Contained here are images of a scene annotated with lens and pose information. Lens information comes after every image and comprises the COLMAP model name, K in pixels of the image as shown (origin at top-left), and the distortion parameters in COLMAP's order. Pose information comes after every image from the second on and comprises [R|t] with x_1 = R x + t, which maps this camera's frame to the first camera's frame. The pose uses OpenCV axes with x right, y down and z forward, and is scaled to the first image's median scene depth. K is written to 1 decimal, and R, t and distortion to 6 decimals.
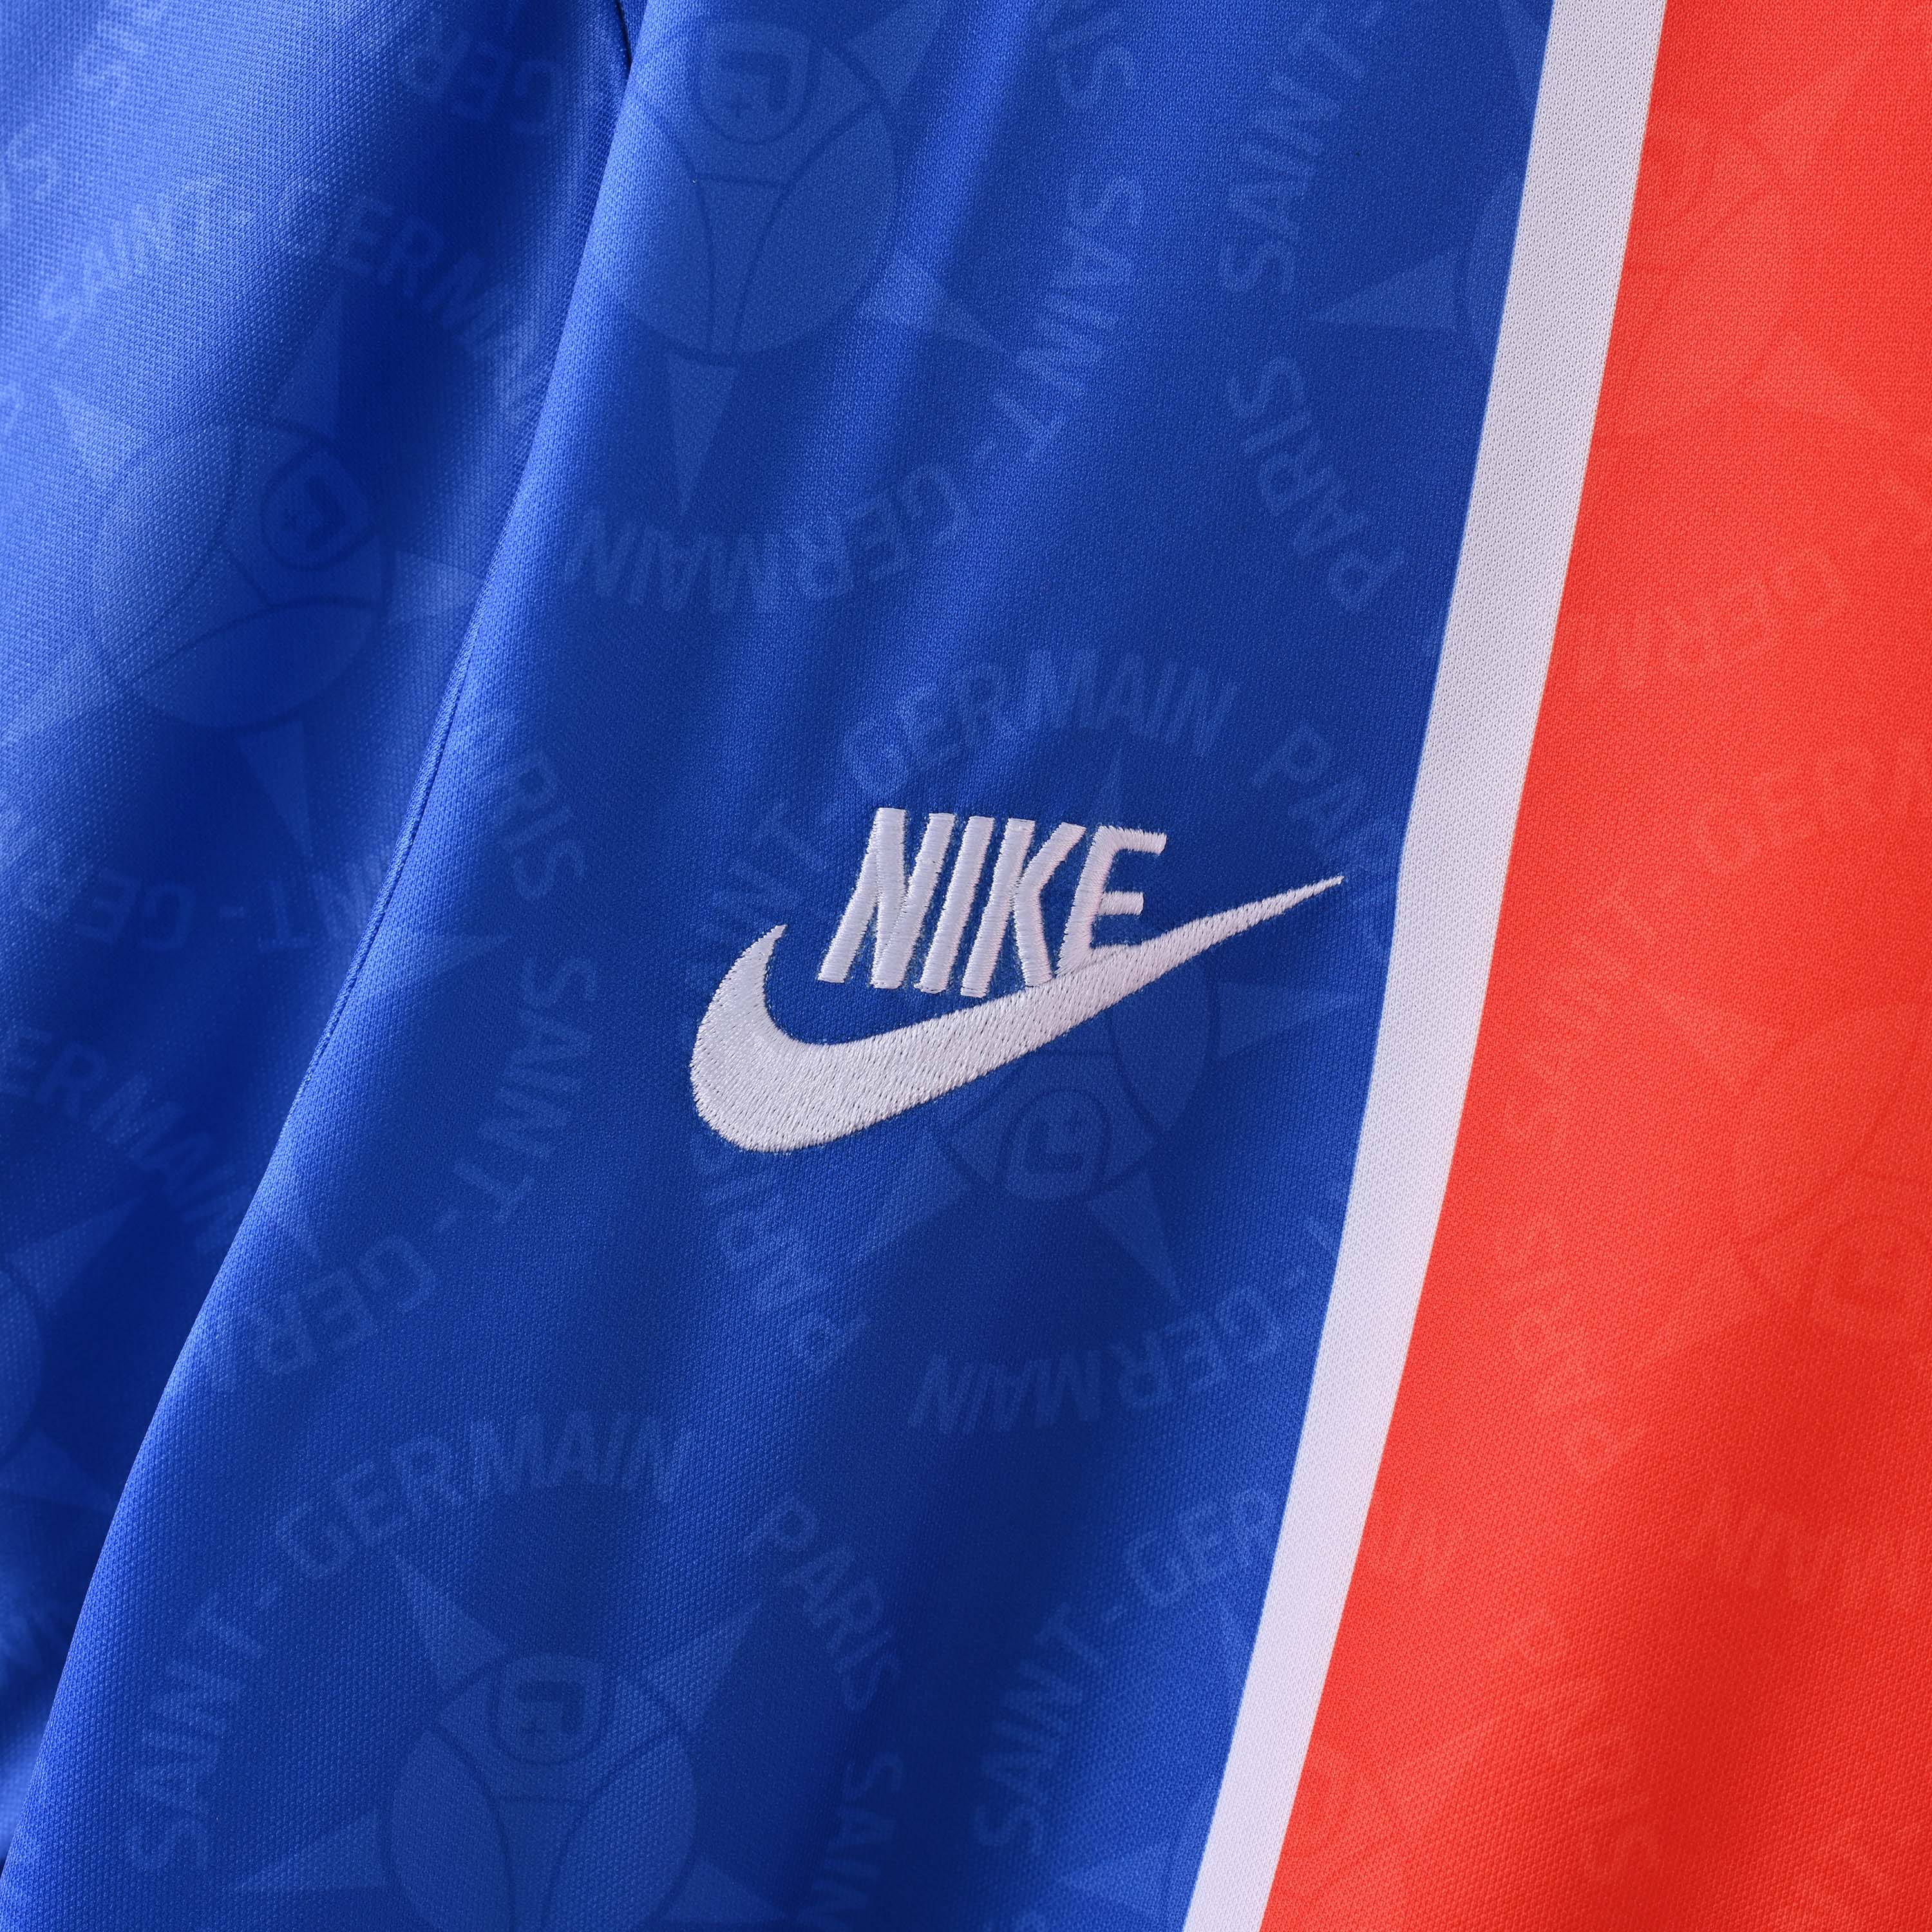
lens RADIAL K [[4119.2, 0, 966.0], [0, 4119.2, 966.0], [0, 0, 1]] dist [-0.007765, 0.058225]
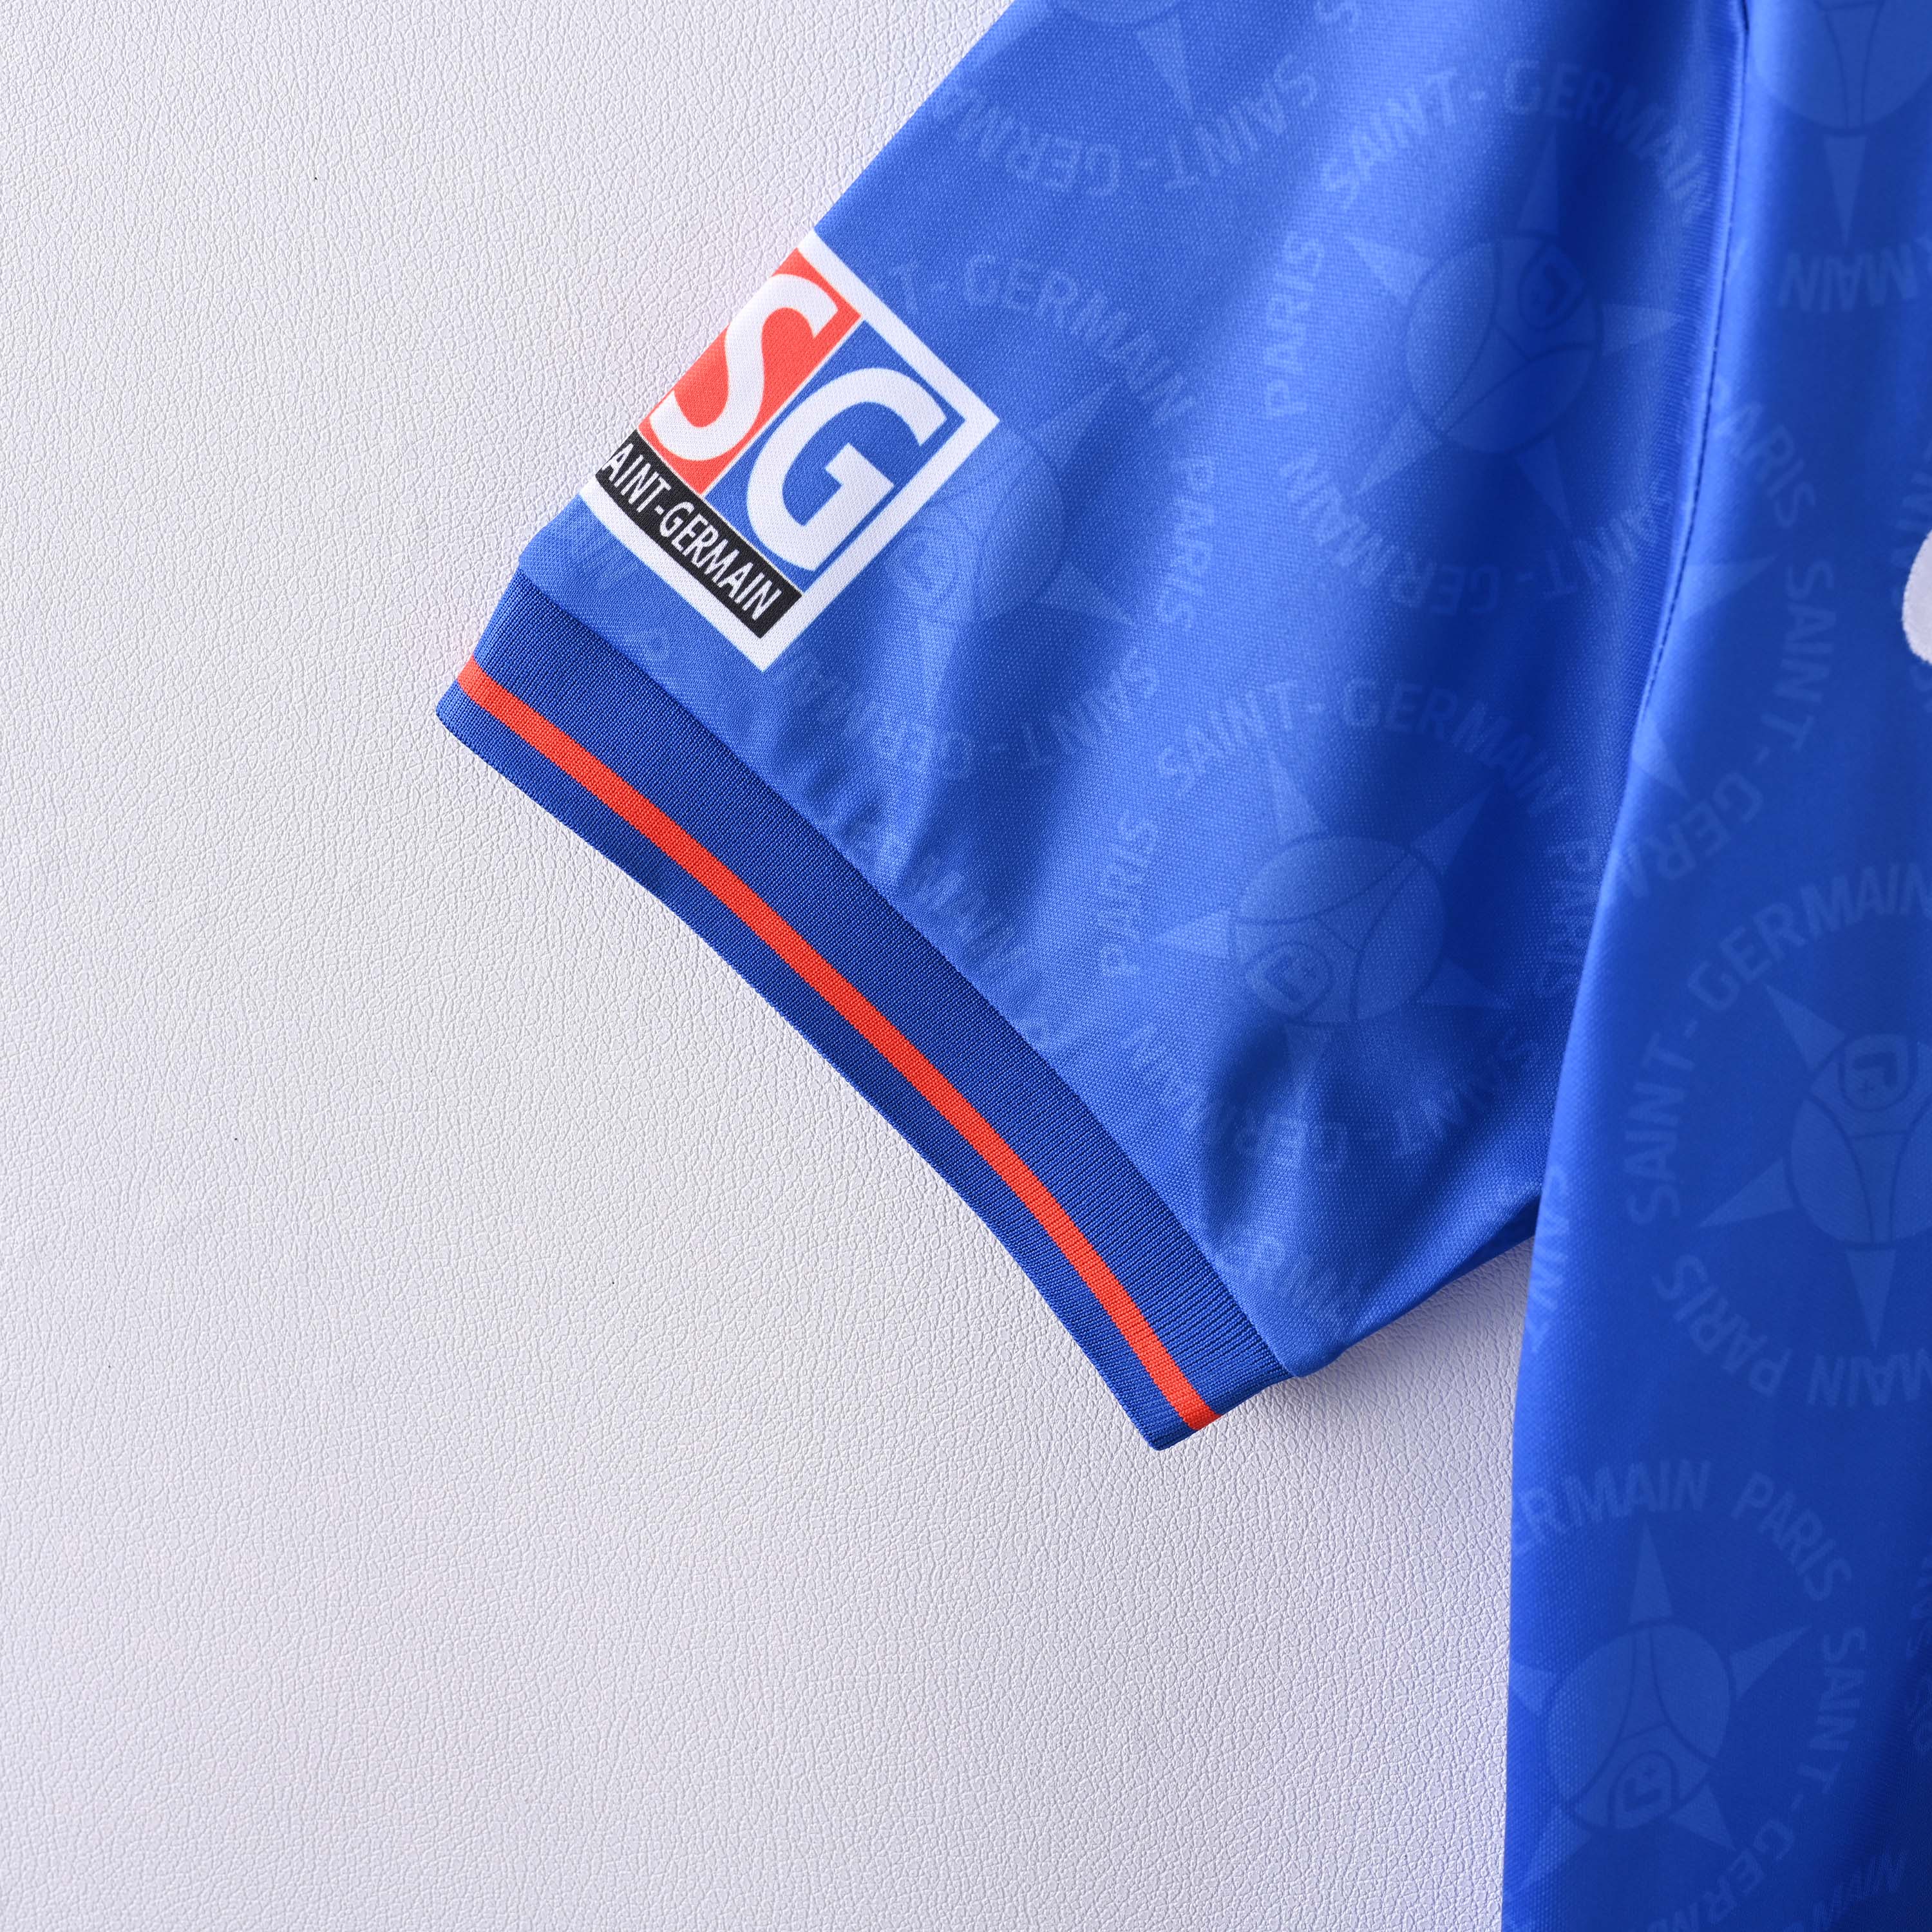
lens RADIAL K [[4119.2, 0, 966.0], [0, 4119.2, 966.0], [0, 0, 1]] dist [-0.007765, 0.058225]
pose [[0.979652, -0.186427, -0.074348, -0.307695], [0.193126, 0.976432, 0.096352, -0.060503], [0.054634, -0.108750, 0.992567, -0.471531]]
